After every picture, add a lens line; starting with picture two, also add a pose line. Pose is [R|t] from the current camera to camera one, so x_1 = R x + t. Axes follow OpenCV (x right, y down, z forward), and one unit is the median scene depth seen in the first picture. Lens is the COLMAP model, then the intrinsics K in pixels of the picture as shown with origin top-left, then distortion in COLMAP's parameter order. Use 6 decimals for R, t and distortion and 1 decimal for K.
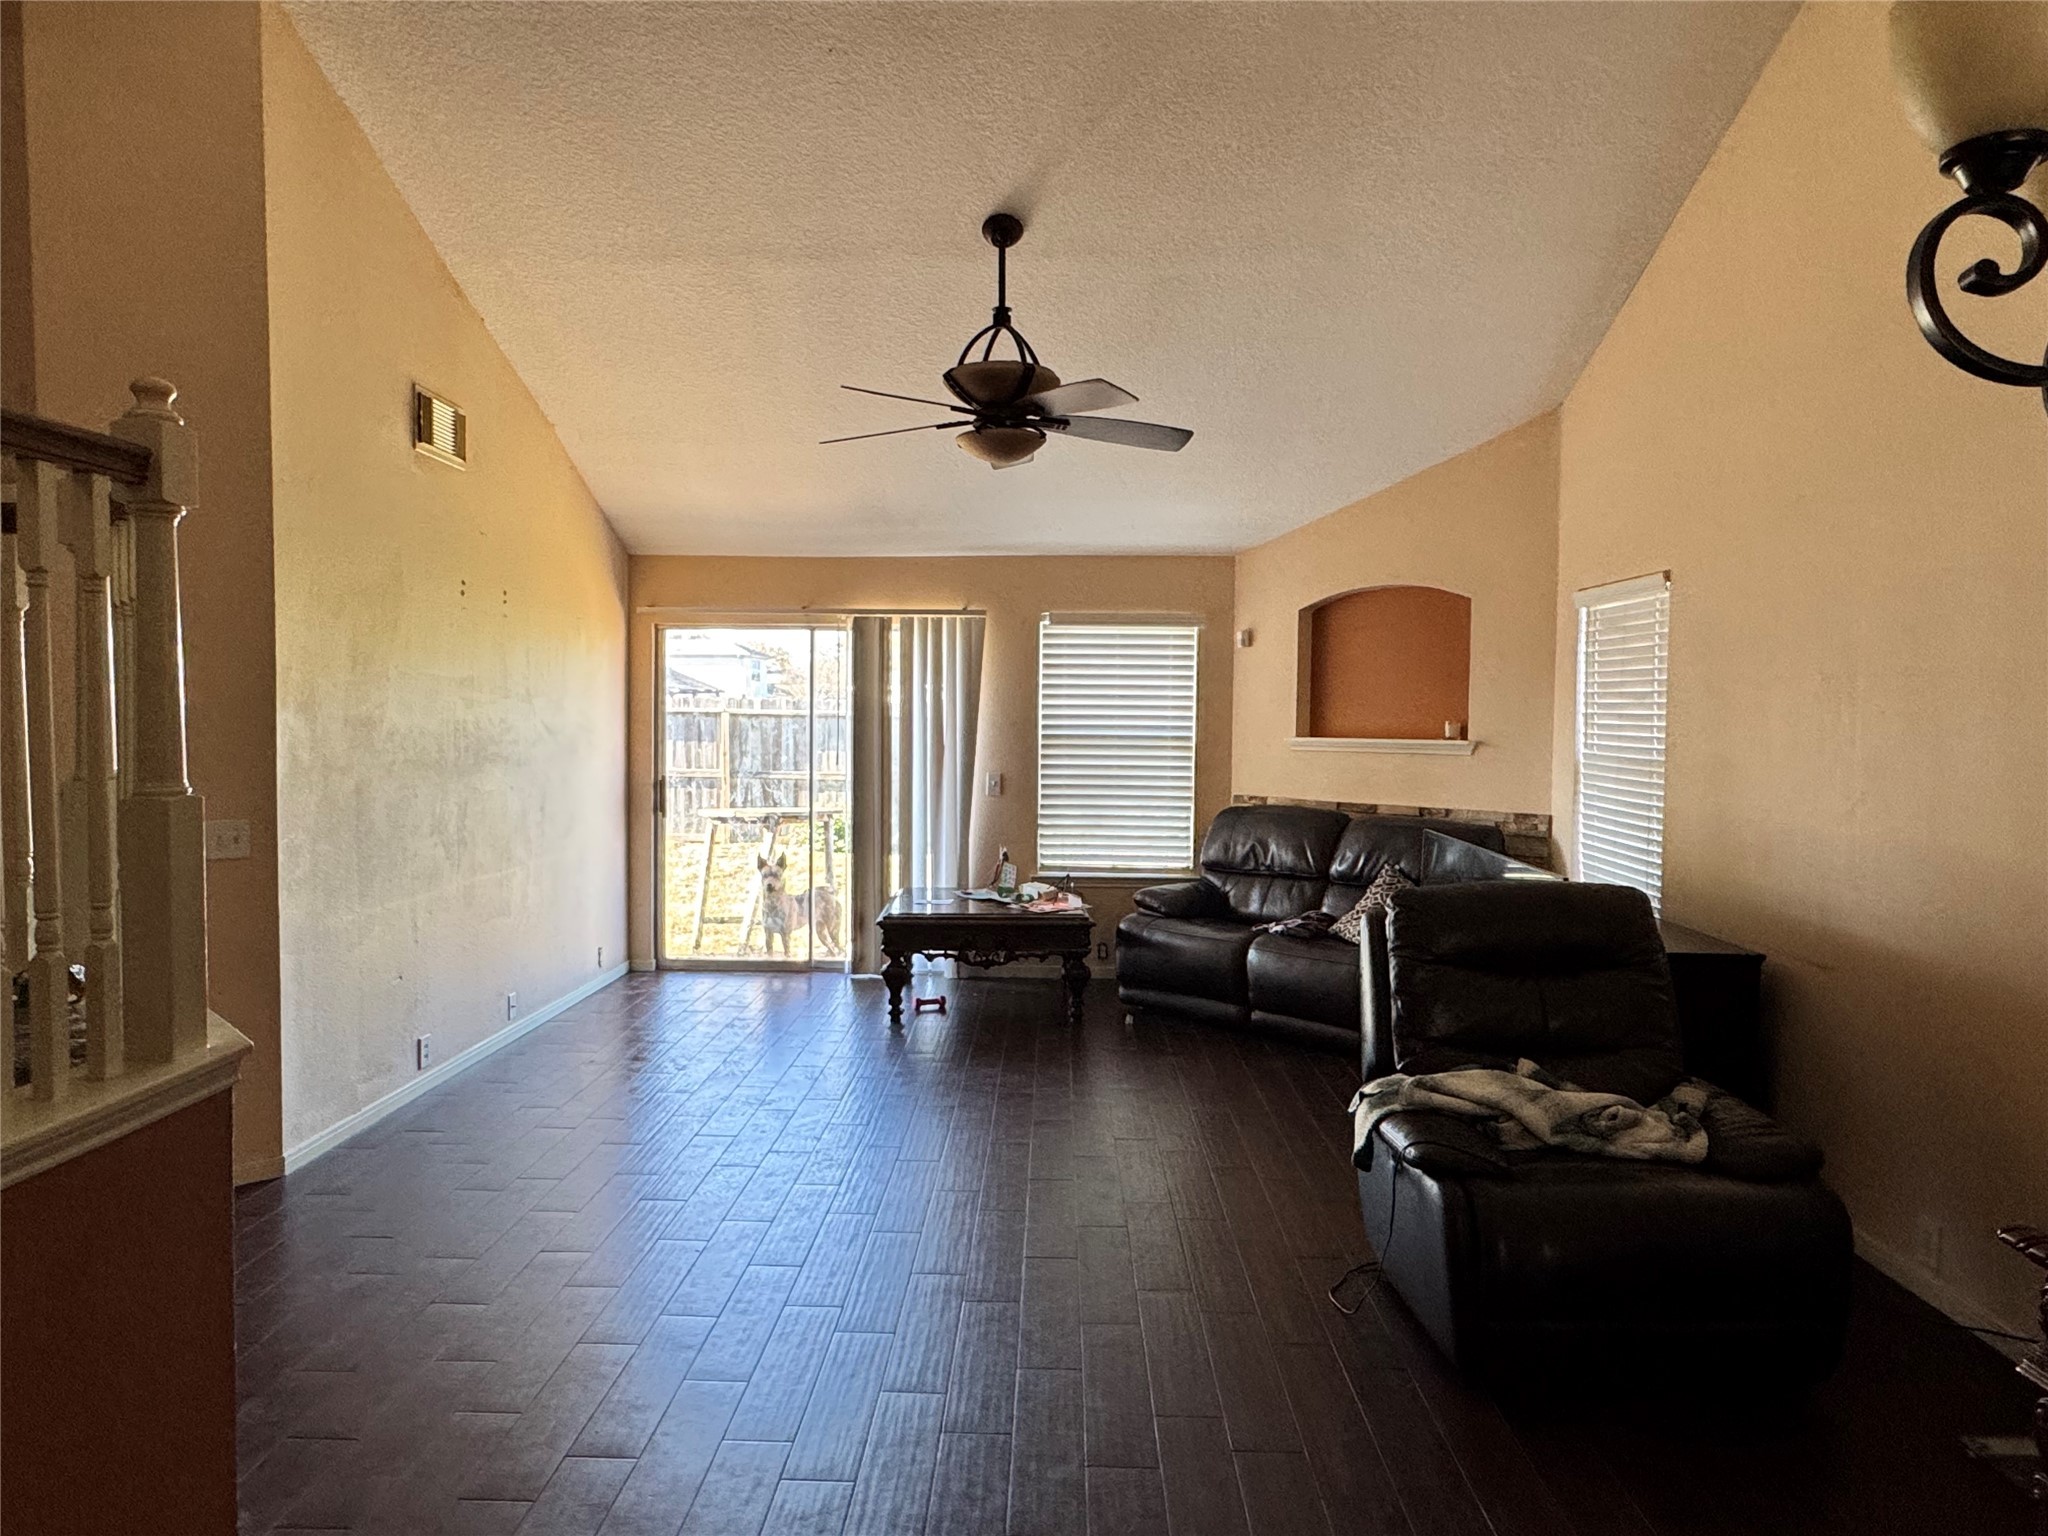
lens RADIAL K [[1301.4, 0, 1003.8], [0, 1301.4, 772.3], [0, 0, 1]] dist [-0.001970, -0.002355]
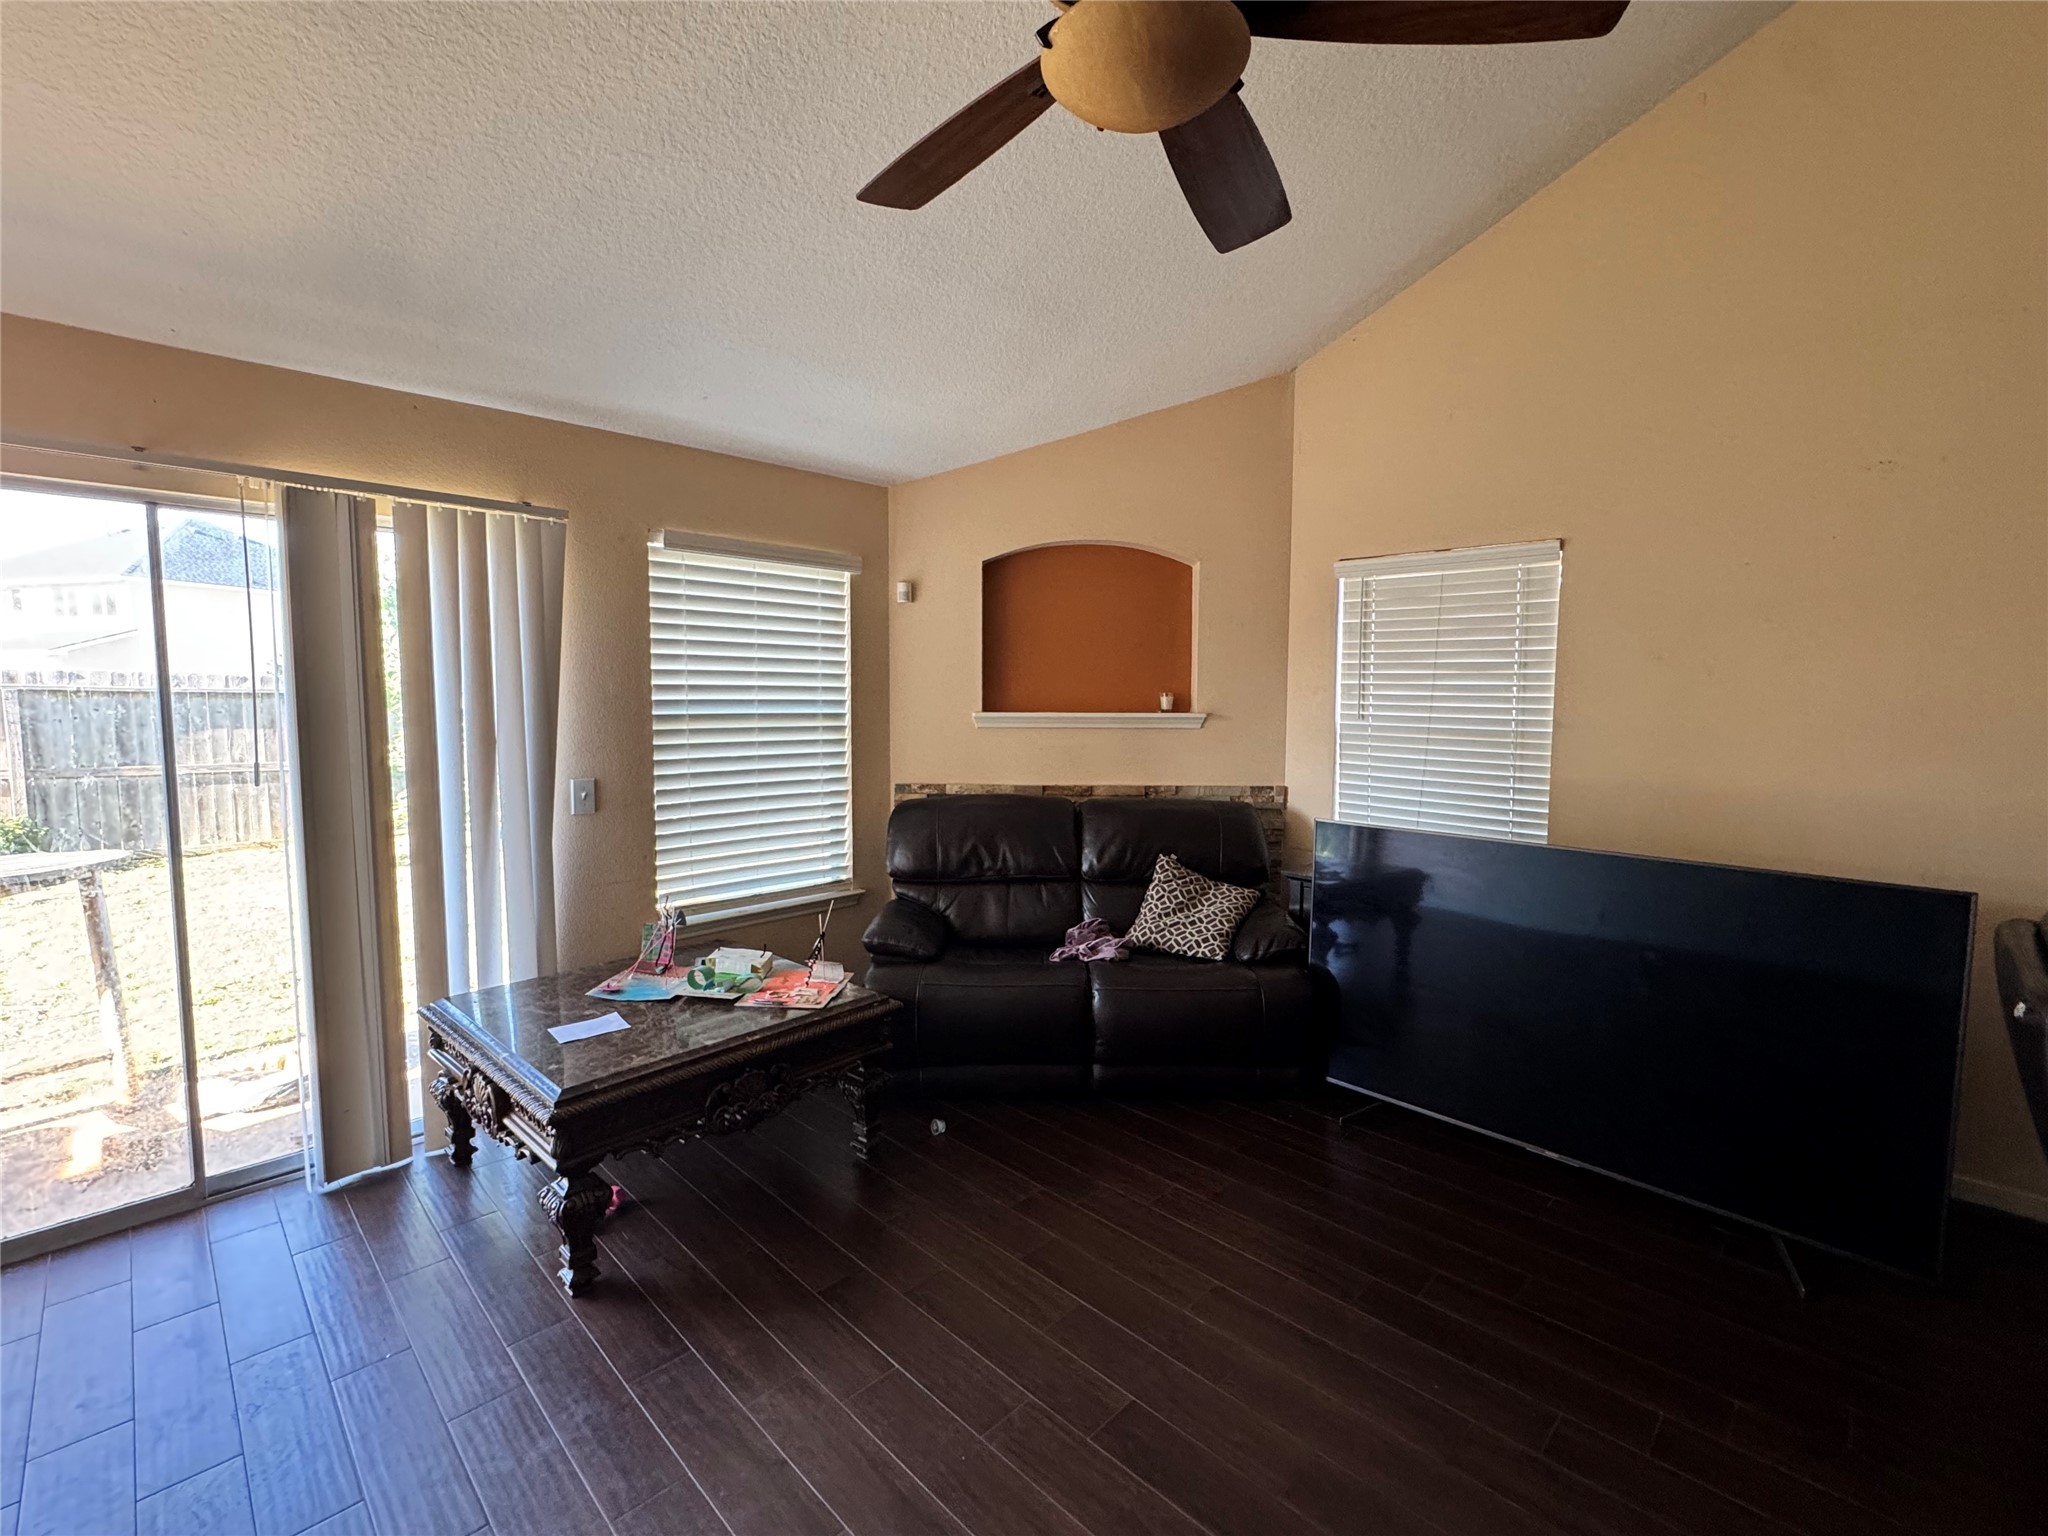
lens RADIAL K [[903.8, 0, 1029.7], [0, 903.8, 766.0], [0, 0, 1]] dist [-0.001963, -0.000408]
pose [[0.670842, -0.065744, 0.738680, -0.203562], [0.031803, 0.997697, 0.059915, -0.027585], [-0.740918, -0.016701, 0.671388, 0.610442]]
